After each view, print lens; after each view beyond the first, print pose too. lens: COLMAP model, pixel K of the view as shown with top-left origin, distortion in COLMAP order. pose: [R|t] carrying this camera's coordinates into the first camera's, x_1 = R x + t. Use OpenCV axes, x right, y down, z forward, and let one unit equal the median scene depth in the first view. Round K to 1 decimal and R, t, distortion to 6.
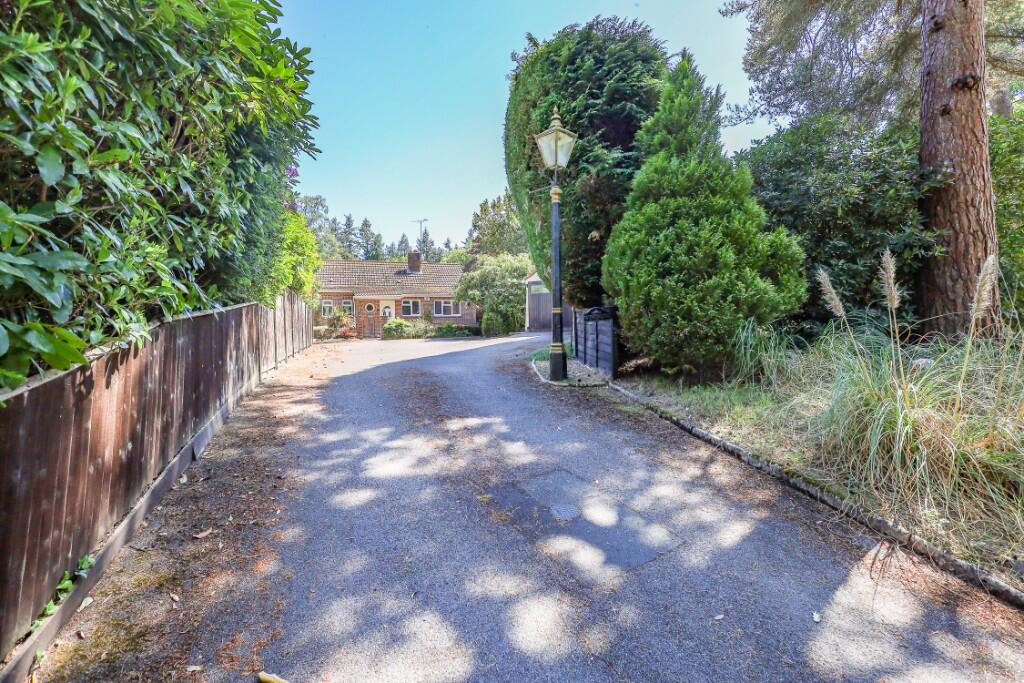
lens RADIAL K [[471.0, 0, 512.0], [0, 471.0, 341.5], [0, 0, 1]] dist [-0.000198, -0.000145]
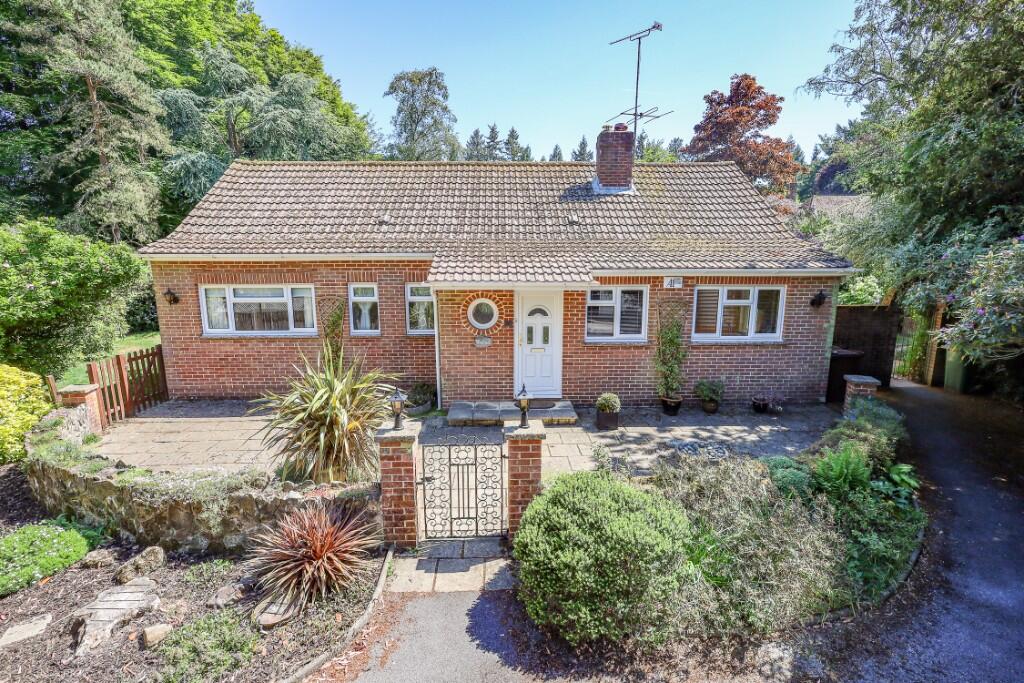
lens RADIAL K [[478.8, 0, 512.0], [0, 478.8, 341.5], [0, 0, 1]] dist [-0.000871, 0.000068]
pose [[0.953973, 0.062630, -0.293280, -0.169224], [-0.016847, 0.987597, 0.156102, -0.090484], [0.299419, -0.143976, 0.943196, 0.627062]]
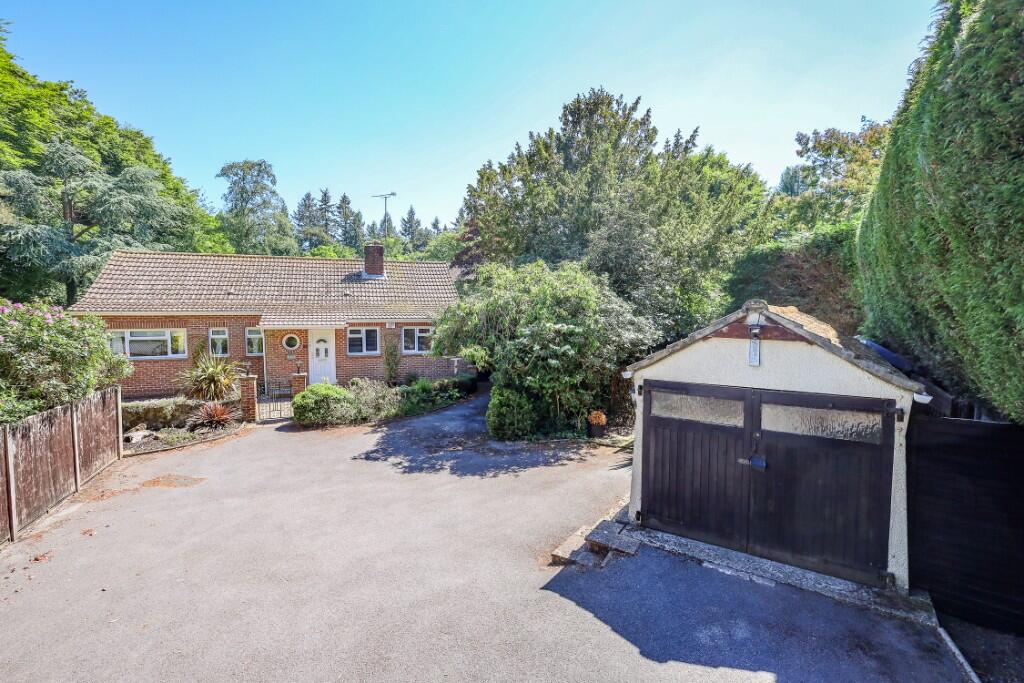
lens RADIAL K [[471.0, 0, 512.0], [0, 471.0, 341.5], [0, 0, 1]] dist [-0.000198, -0.000145]
pose [[0.999700, 0.010600, 0.022101, -0.034743], [-0.011495, 0.999104, 0.040740, -0.087982], [-0.021650, -0.040982, 0.998925, 0.358936]]
